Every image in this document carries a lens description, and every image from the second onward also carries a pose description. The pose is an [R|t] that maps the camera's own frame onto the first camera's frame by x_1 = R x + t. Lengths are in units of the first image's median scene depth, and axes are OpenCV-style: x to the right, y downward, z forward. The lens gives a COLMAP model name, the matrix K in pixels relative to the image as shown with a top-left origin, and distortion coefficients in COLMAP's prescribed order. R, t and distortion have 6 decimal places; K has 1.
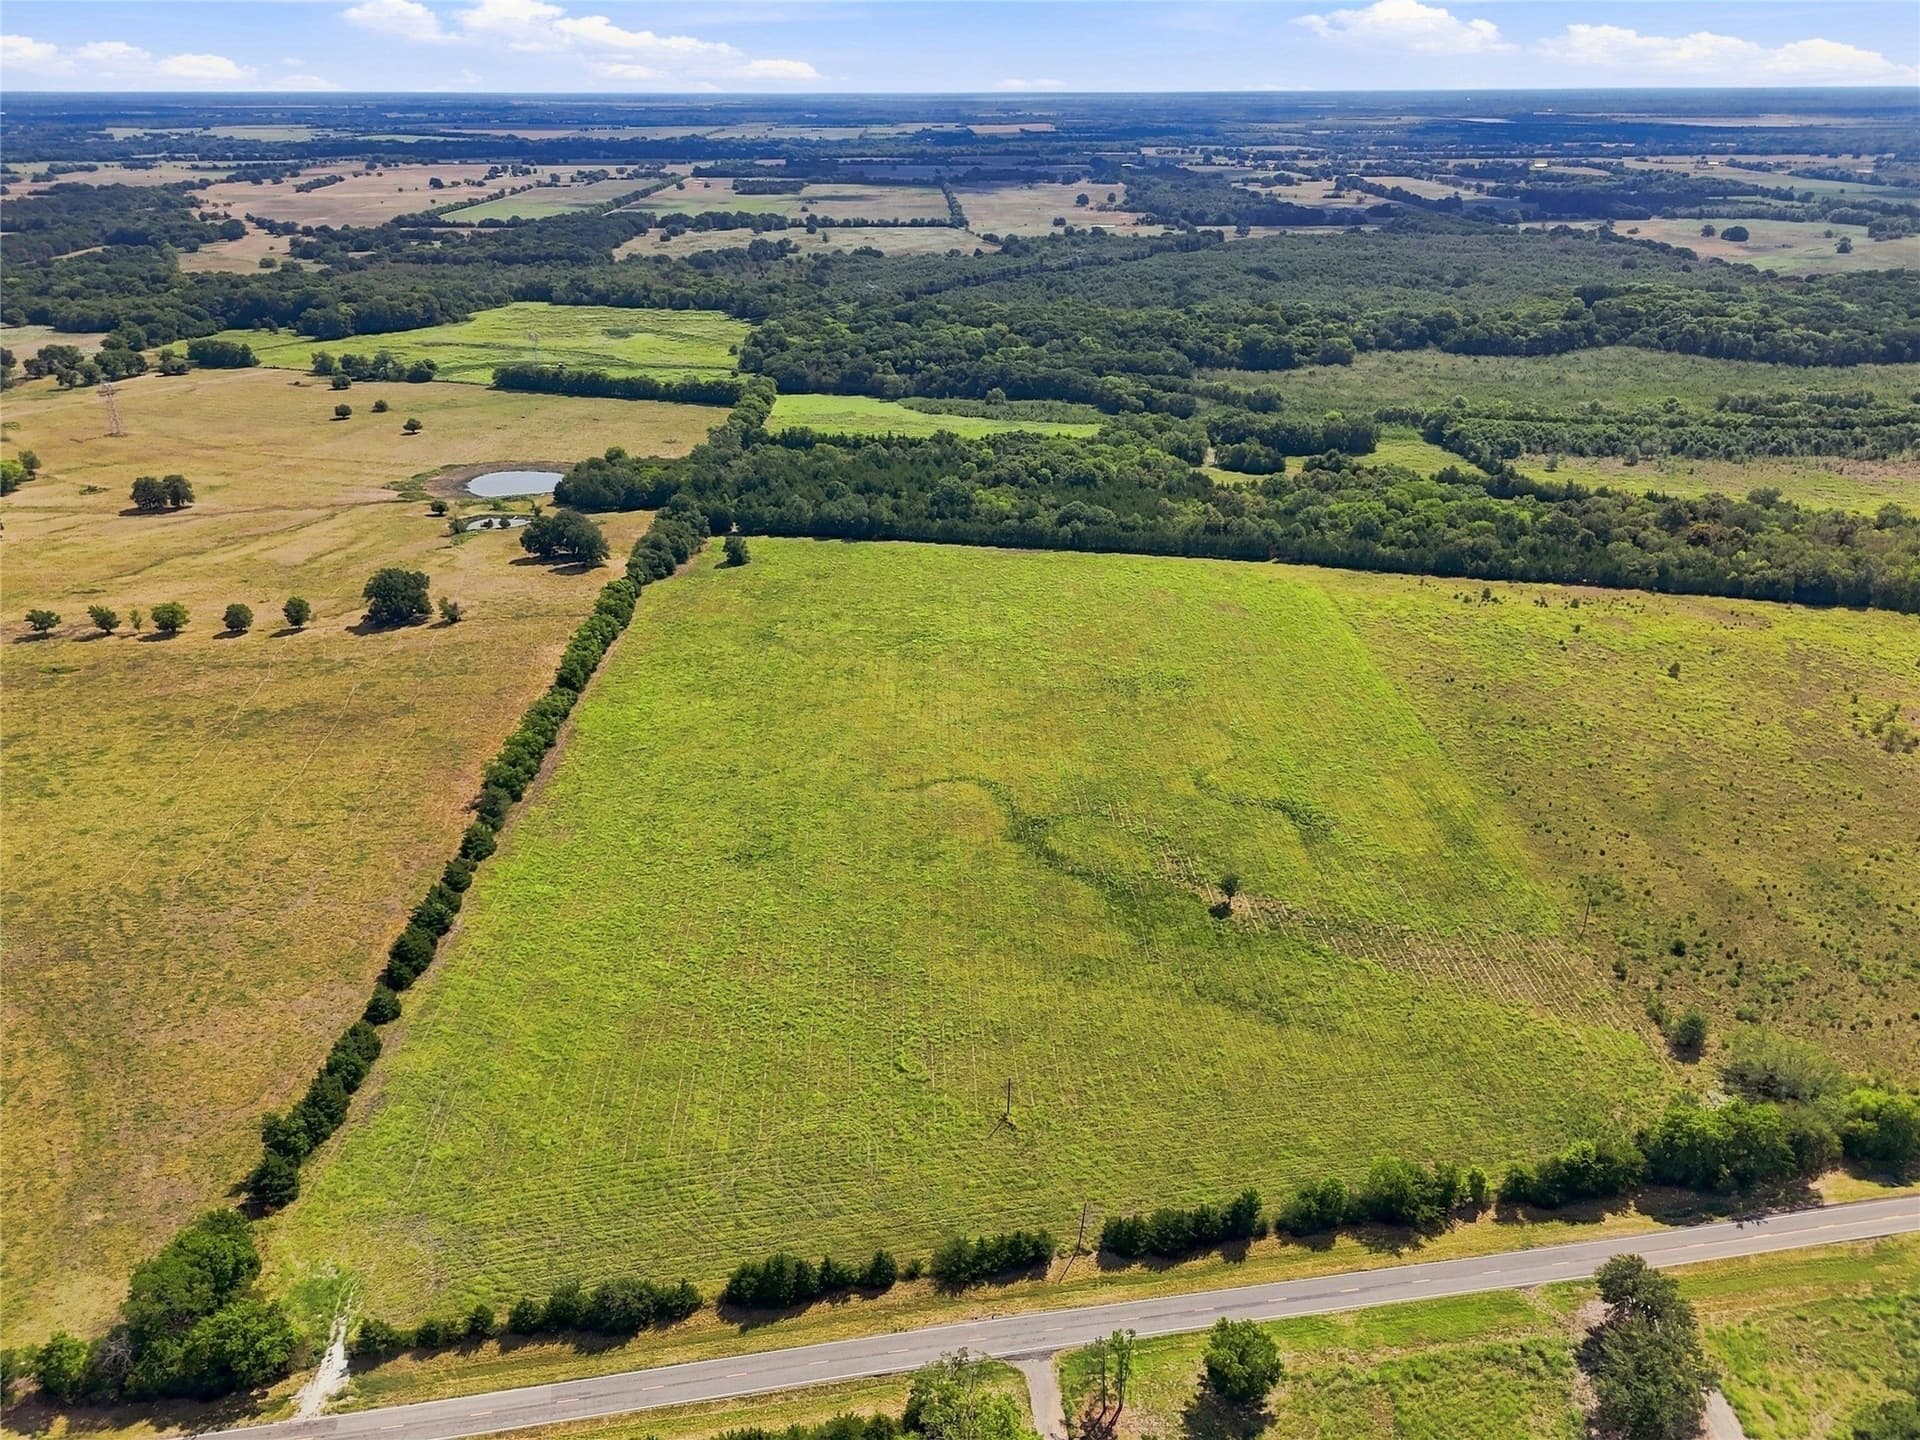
lens RADIAL K [[1417.2, 0, 960.0], [0, 1417.2, 720.0], [0, 0, 1]] dist [0.071377, -0.067363]
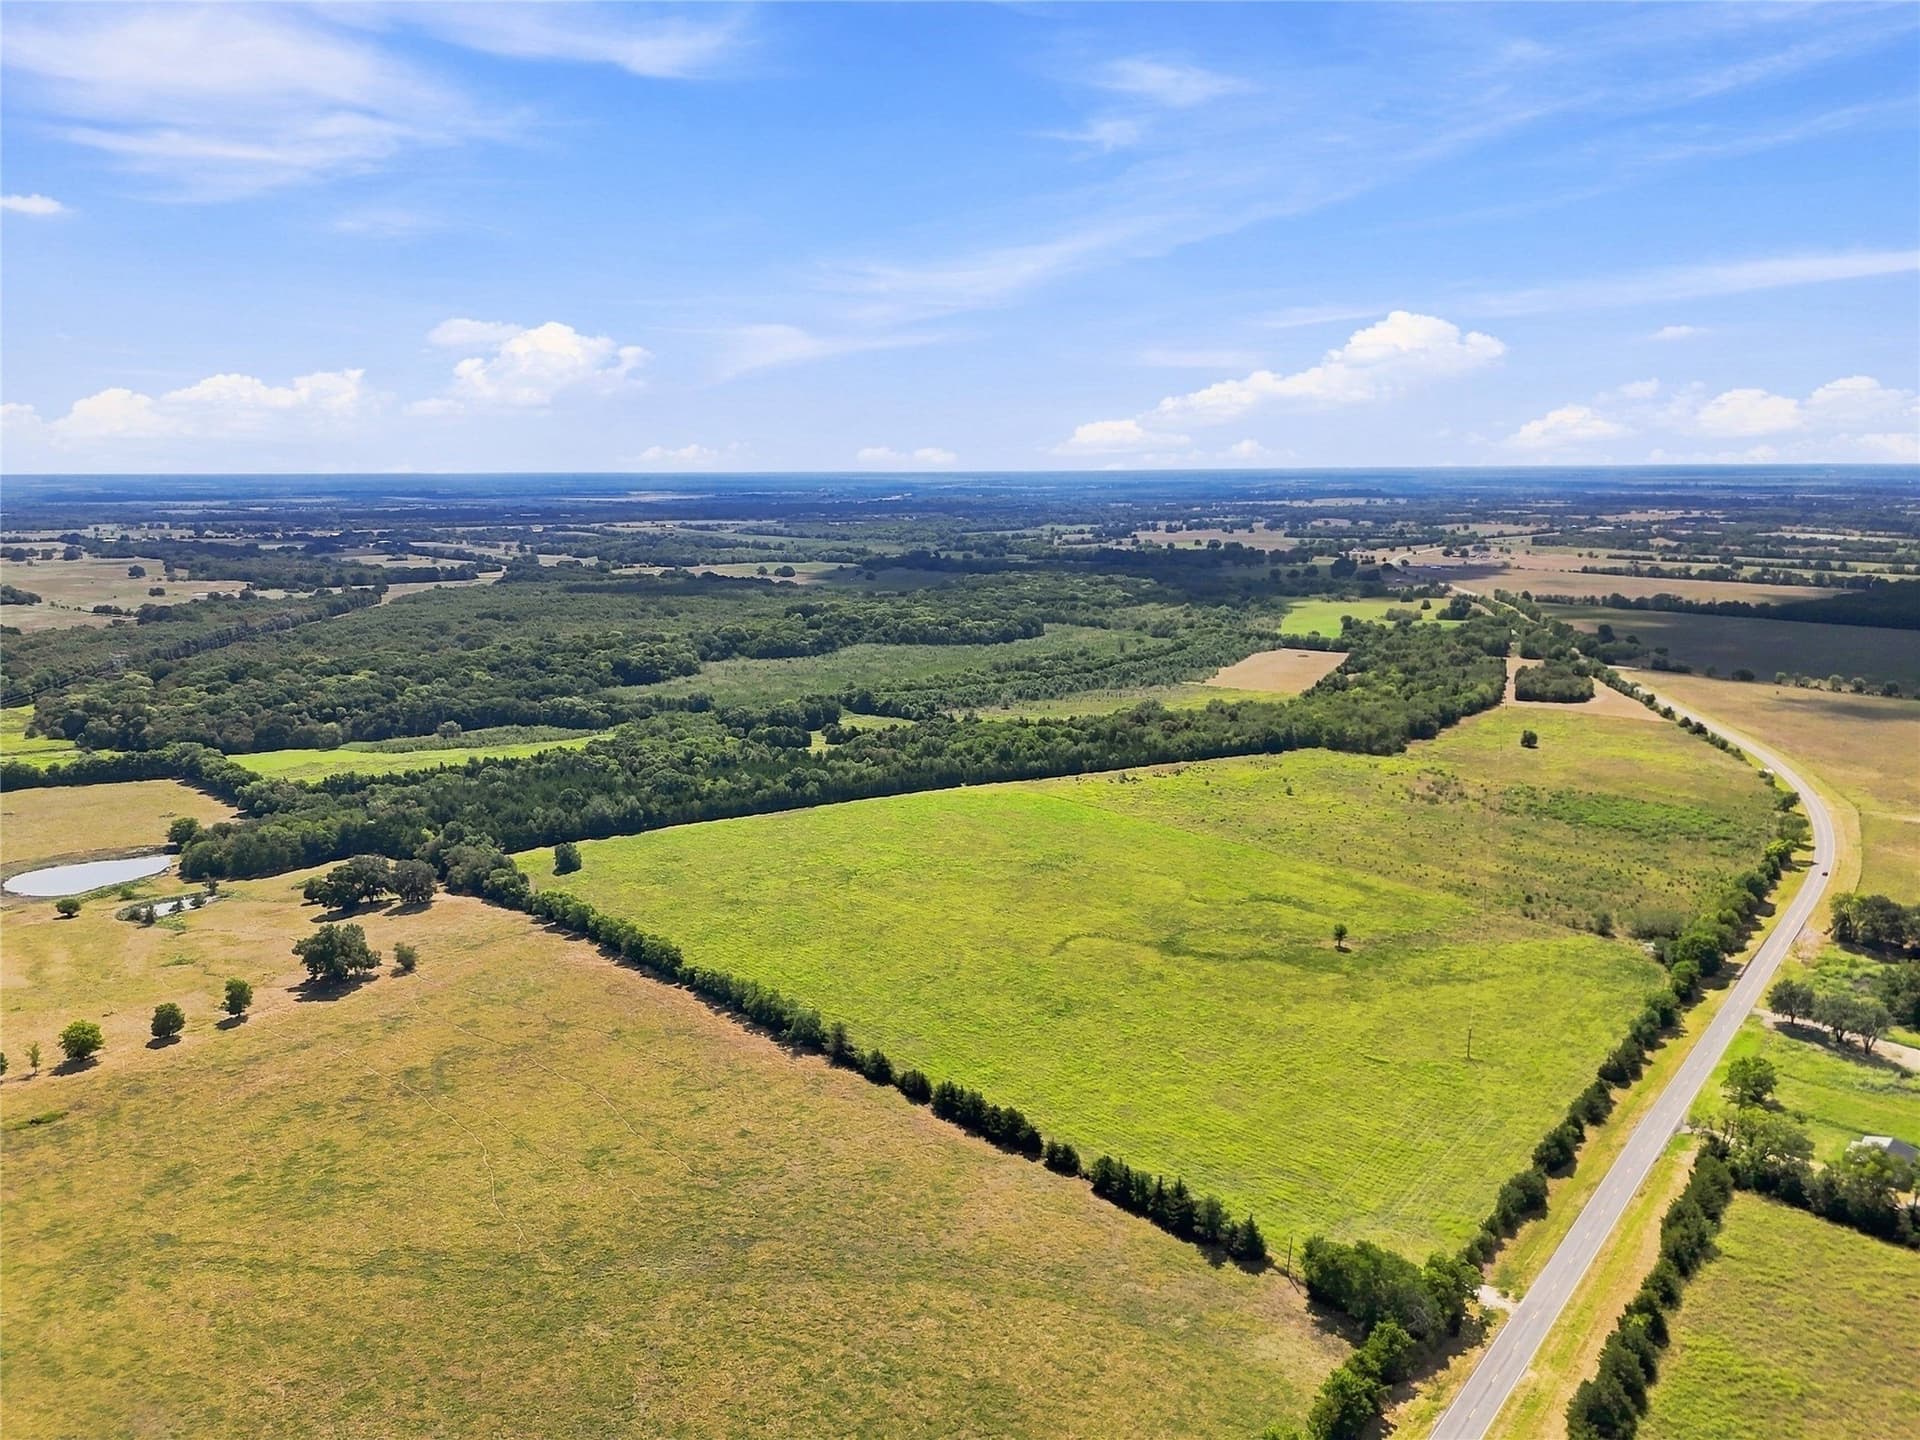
lens RADIAL K [[1420.6, 0, 964.9], [0, 1420.6, 686.6], [0, 0, 1]] dist [0.082132, -0.095488]
pose [[0.738790, -0.104143, 0.665840, -0.404352], [0.275681, 0.948247, -0.157570, 0.001704], [-0.614971, 0.299971, 0.729265, 0.039182]]
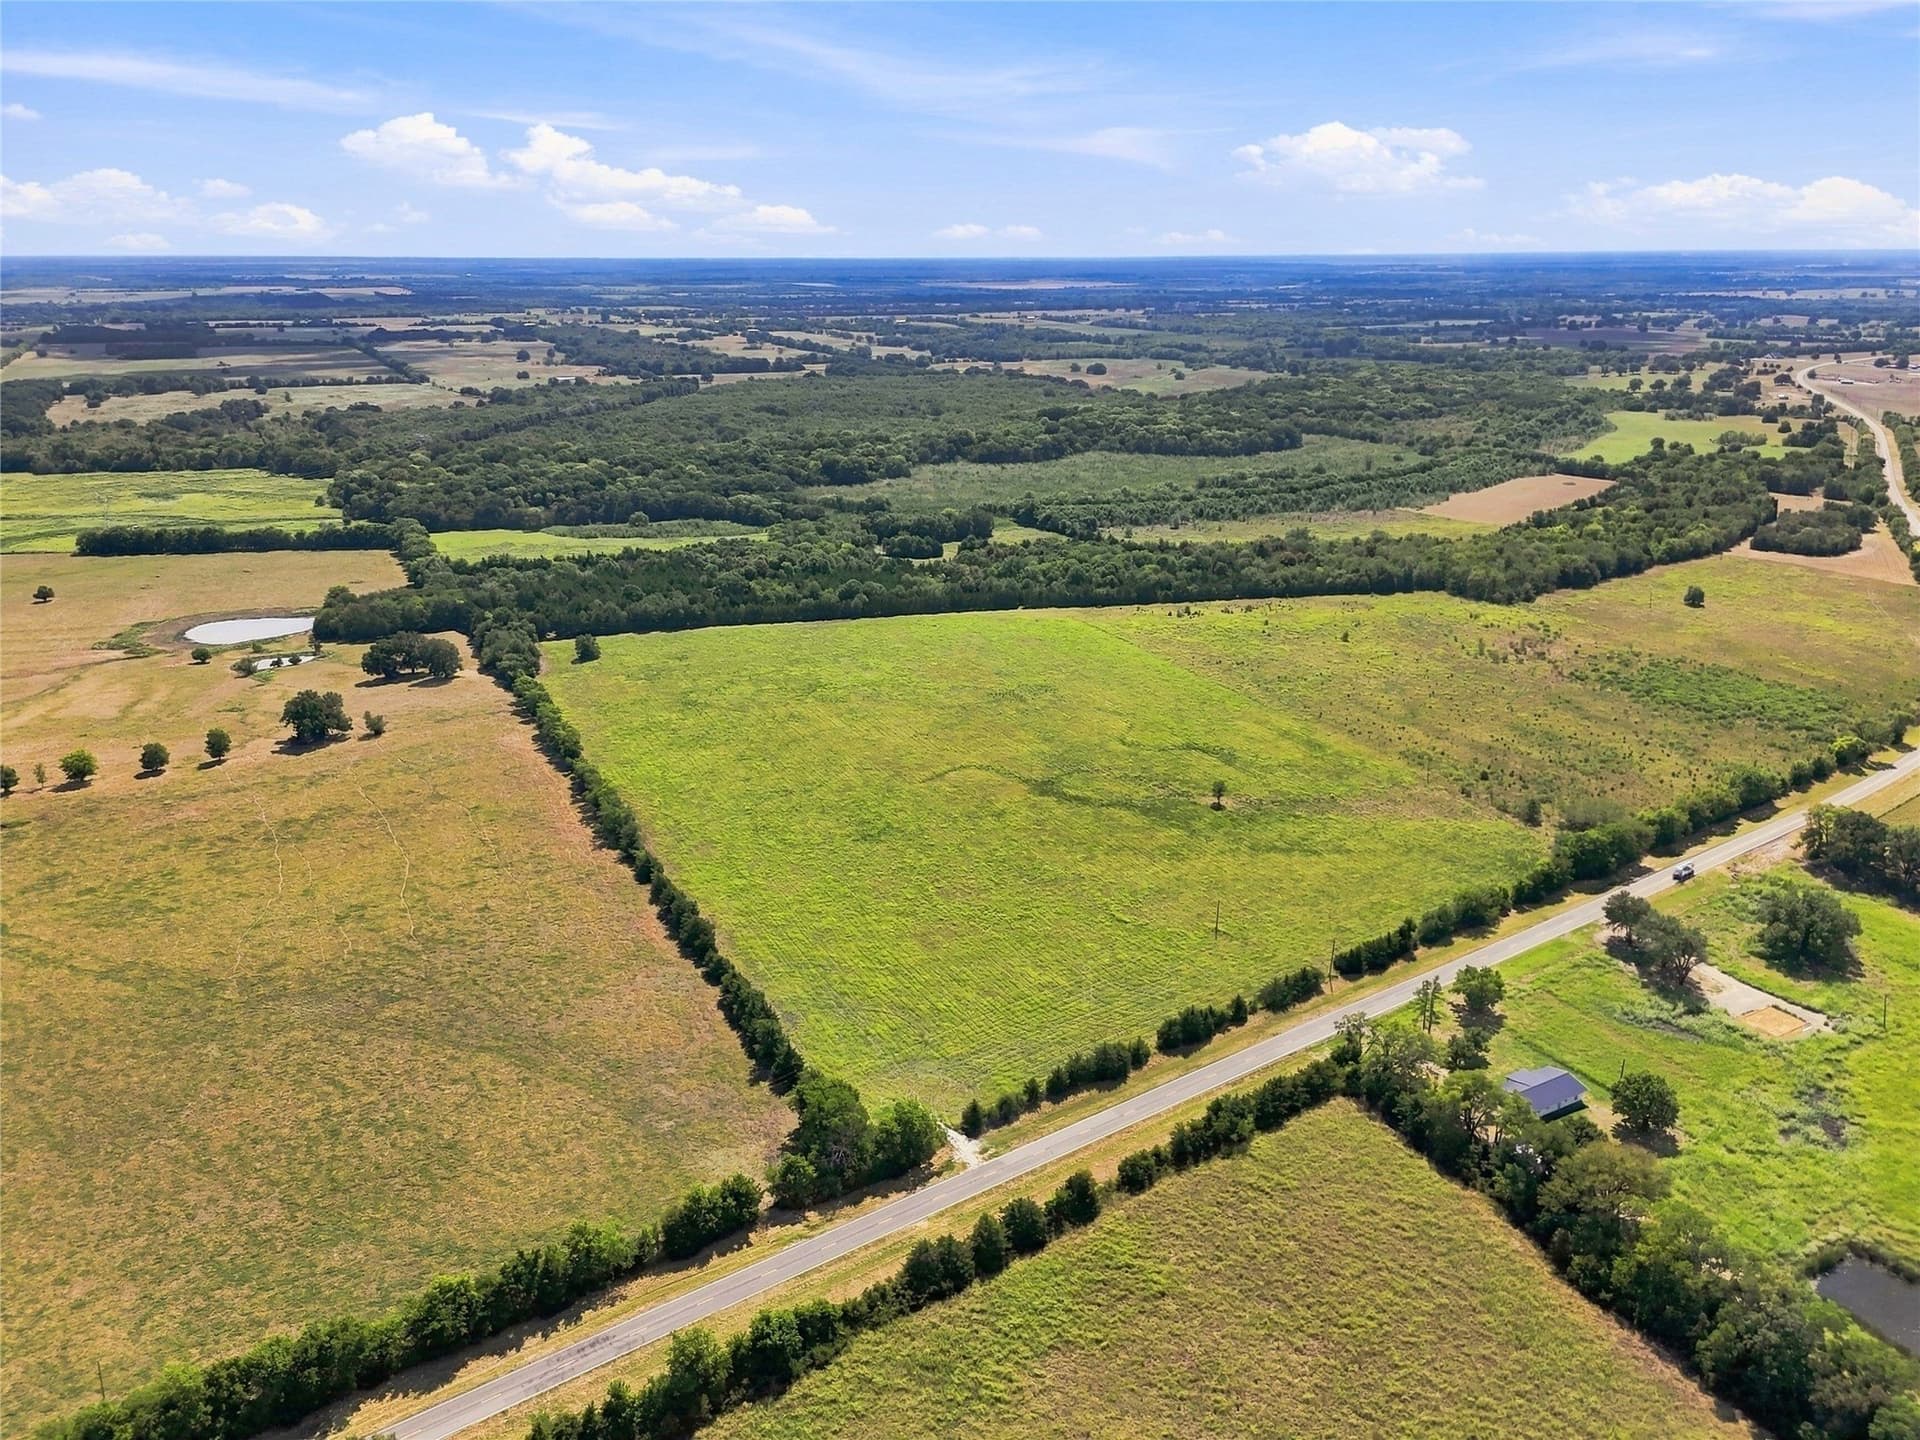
lens RADIAL K [[1413.2, 0, 959.7], [0, 1413.2, 723.8], [0, 0, 1]] dist [0.080902, -0.083326]
pose [[0.903008, -0.135809, 0.407594, -0.234261], [0.175018, 0.982716, -0.060307, 0.036336], [-0.392359, 0.125794, 0.911170, -0.068585]]
